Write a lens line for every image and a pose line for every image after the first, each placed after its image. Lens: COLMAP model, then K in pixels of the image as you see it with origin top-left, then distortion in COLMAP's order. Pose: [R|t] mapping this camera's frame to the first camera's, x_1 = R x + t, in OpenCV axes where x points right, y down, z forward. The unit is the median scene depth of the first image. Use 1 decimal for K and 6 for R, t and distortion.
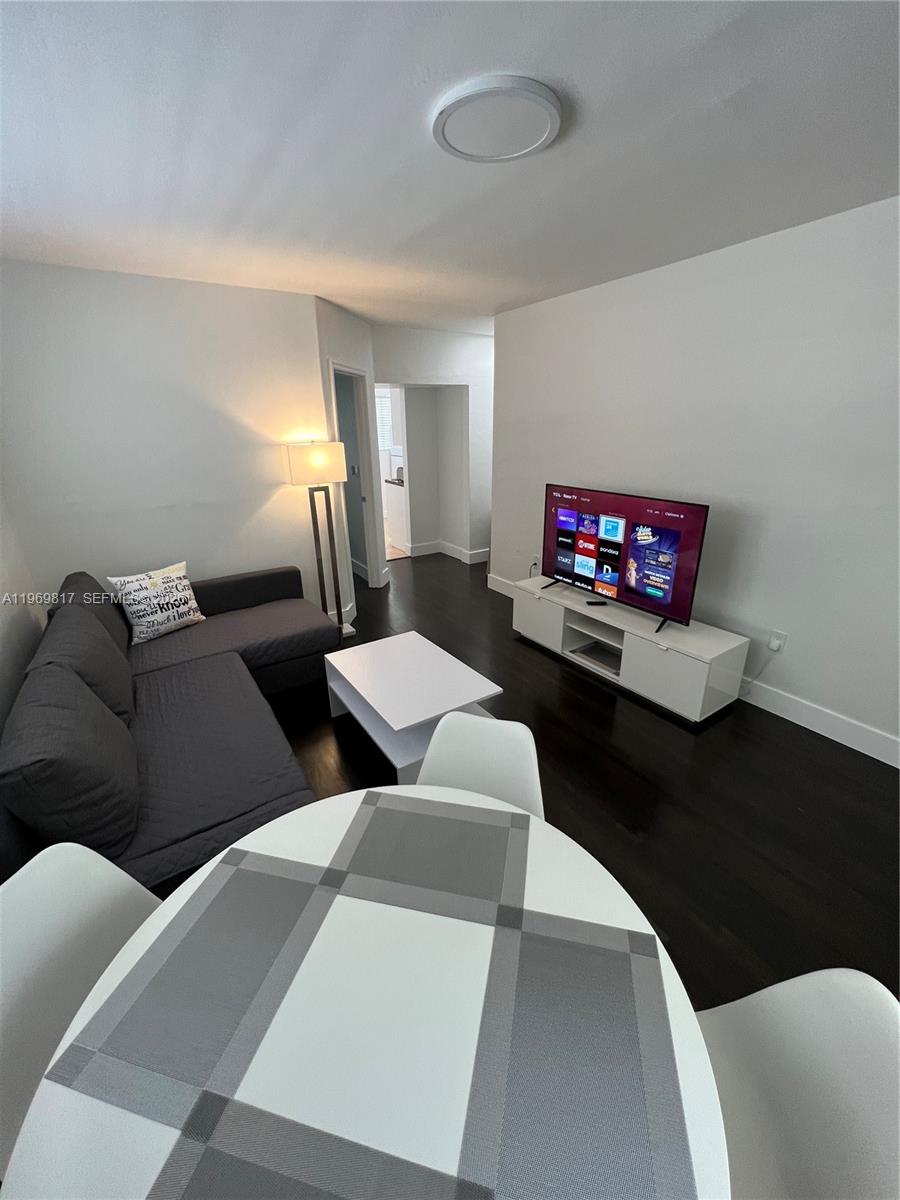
lens RADIAL K [[480.8, 0, 447.8], [0, 480.8, 601.0], [0, 0, 1]] dist [-0.000740, 0.001235]
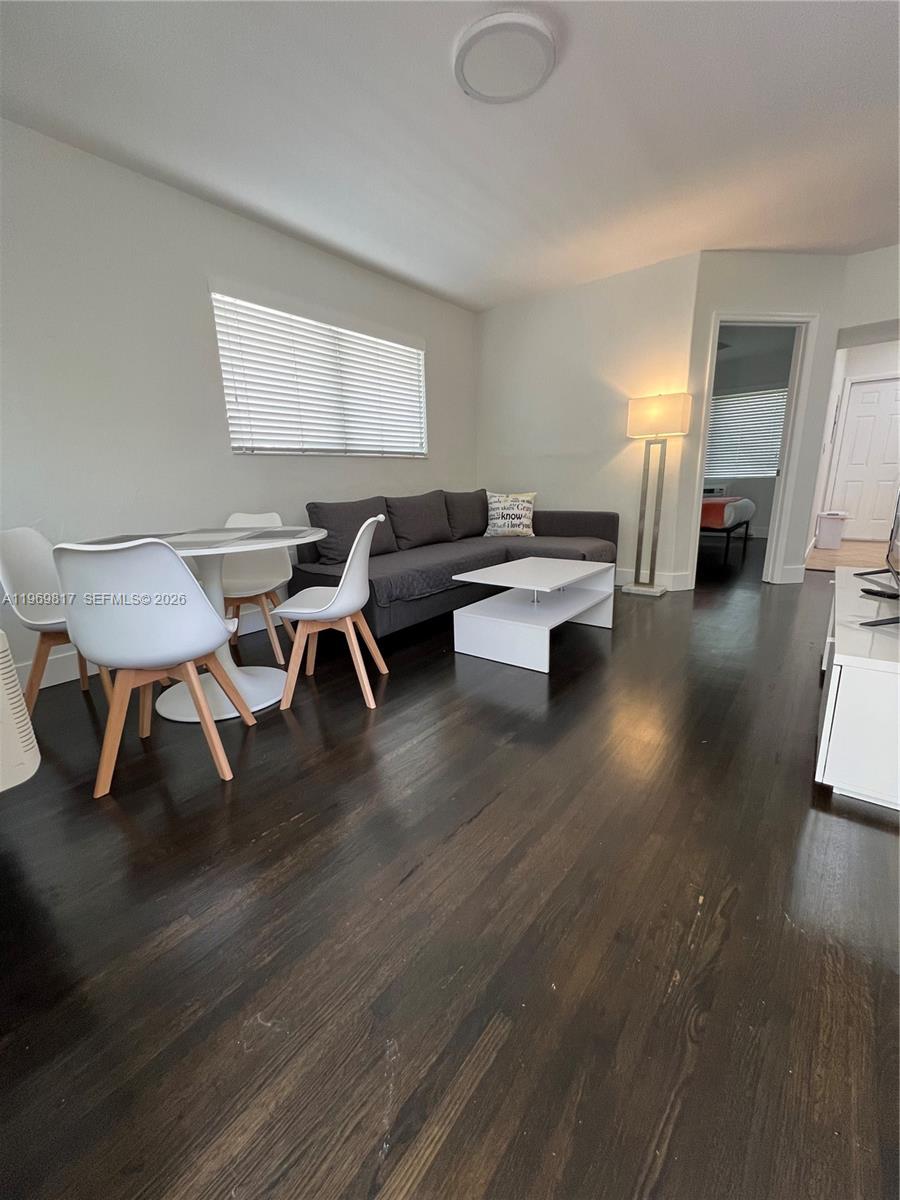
lens RADIAL K [[480.8, 0, 447.8], [0, 480.8, 601.0], [0, 0, 1]] dist [-0.000740, 0.001235]
pose [[0.334709, 0.241258, -0.910914, 0.718870], [-0.309938, 0.941072, 0.135361, 0.106009], [0.889892, 0.237020, 0.389760, 0.322170]]
